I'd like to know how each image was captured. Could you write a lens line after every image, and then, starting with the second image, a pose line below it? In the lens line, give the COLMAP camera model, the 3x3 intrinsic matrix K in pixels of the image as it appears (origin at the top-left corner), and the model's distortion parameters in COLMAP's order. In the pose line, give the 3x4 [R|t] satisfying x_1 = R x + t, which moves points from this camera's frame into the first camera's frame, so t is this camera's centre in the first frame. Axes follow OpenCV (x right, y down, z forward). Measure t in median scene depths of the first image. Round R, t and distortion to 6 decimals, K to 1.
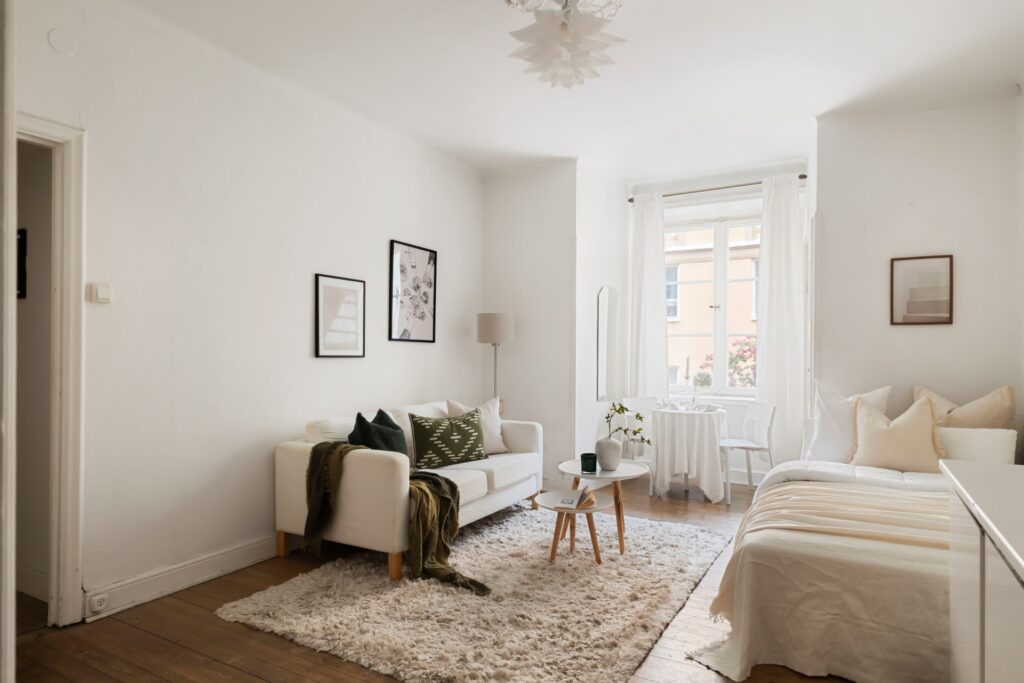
lens RADIAL K [[597.6, 0, 515.6], [0, 597.6, 353.0], [0, 0, 1]] dist [0.004118, -0.001257]
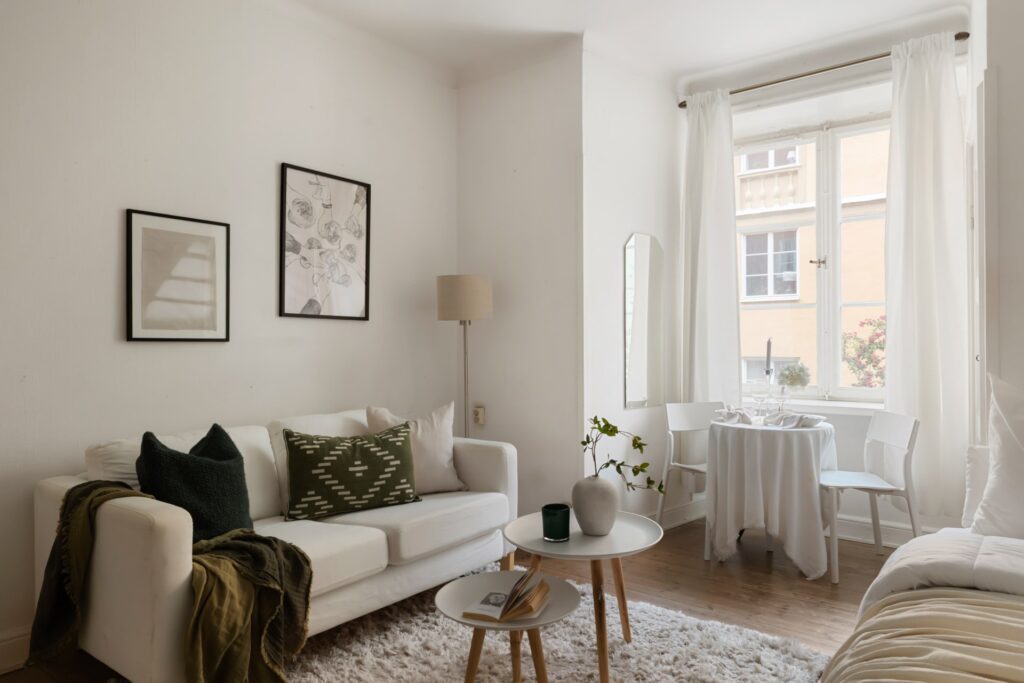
lens RADIAL K [[678.7, 0, 513.4], [0, 678.7, 337.6], [0, 0, 1]] dist [0.013117, -0.013079]
pose [[0.988969, -0.009466, -0.147819, 0.167513], [0.007835, 0.999902, -0.011609, 0.014658], [0.147915, 0.010322, 0.988946, 0.329074]]
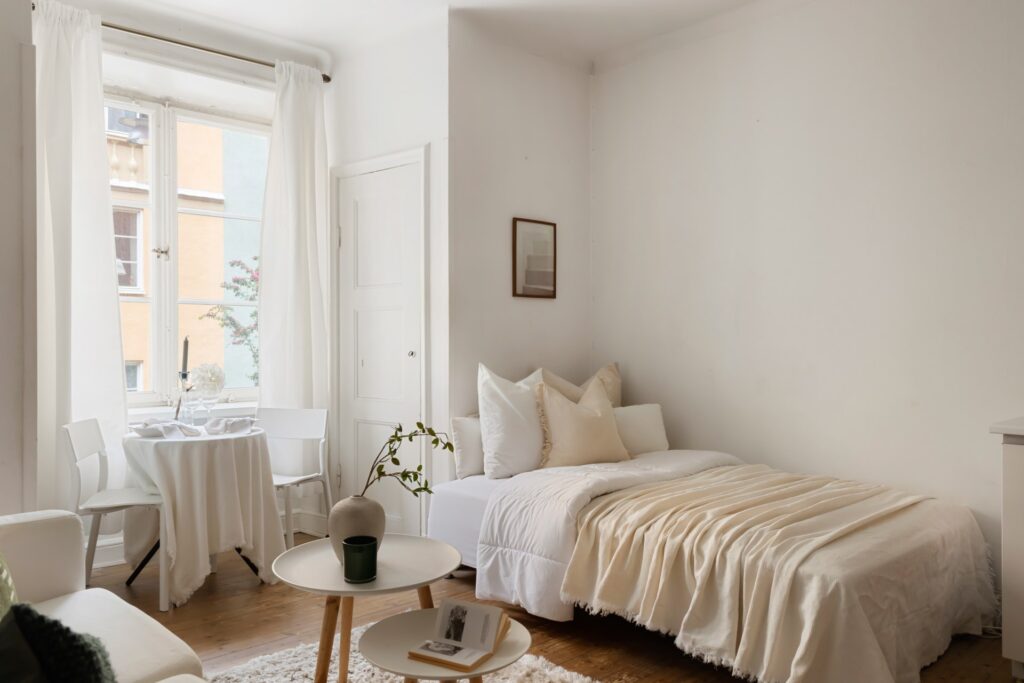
lens RADIAL K [[771.1, 0, 511.3], [0, 771.1, 336.4], [0, 0, 1]] dist [0.036363, -0.027683]
pose [[0.304700, -0.001458, 0.952447, -0.393988], [0.006181, 0.999981, -0.000447, 0.009643], [-0.952428, 0.006023, 0.304703, 0.652660]]
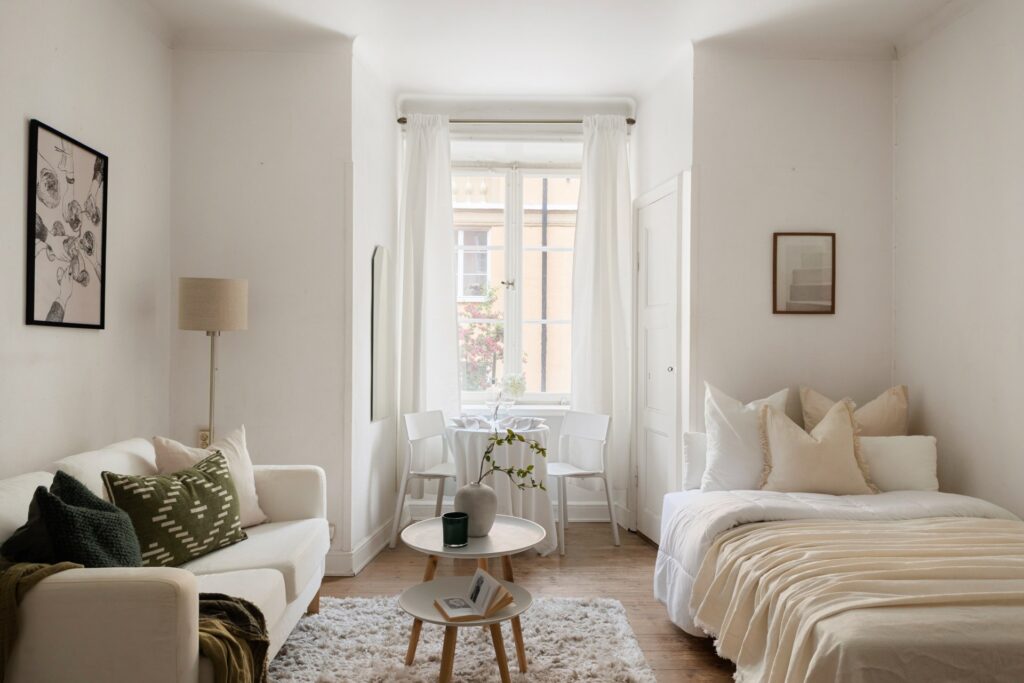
lens RADIAL K [[771.1, 0, 511.7], [0, 771.1, 341.6], [0, 0, 1]] dist [0.036363, -0.027683]
pose [[0.853066, 0.000885, 0.521802, -0.226210], [-0.000264, 0.999999, -0.001266, -0.006829], [-0.521803, 0.000942, 0.853066, 0.273260]]
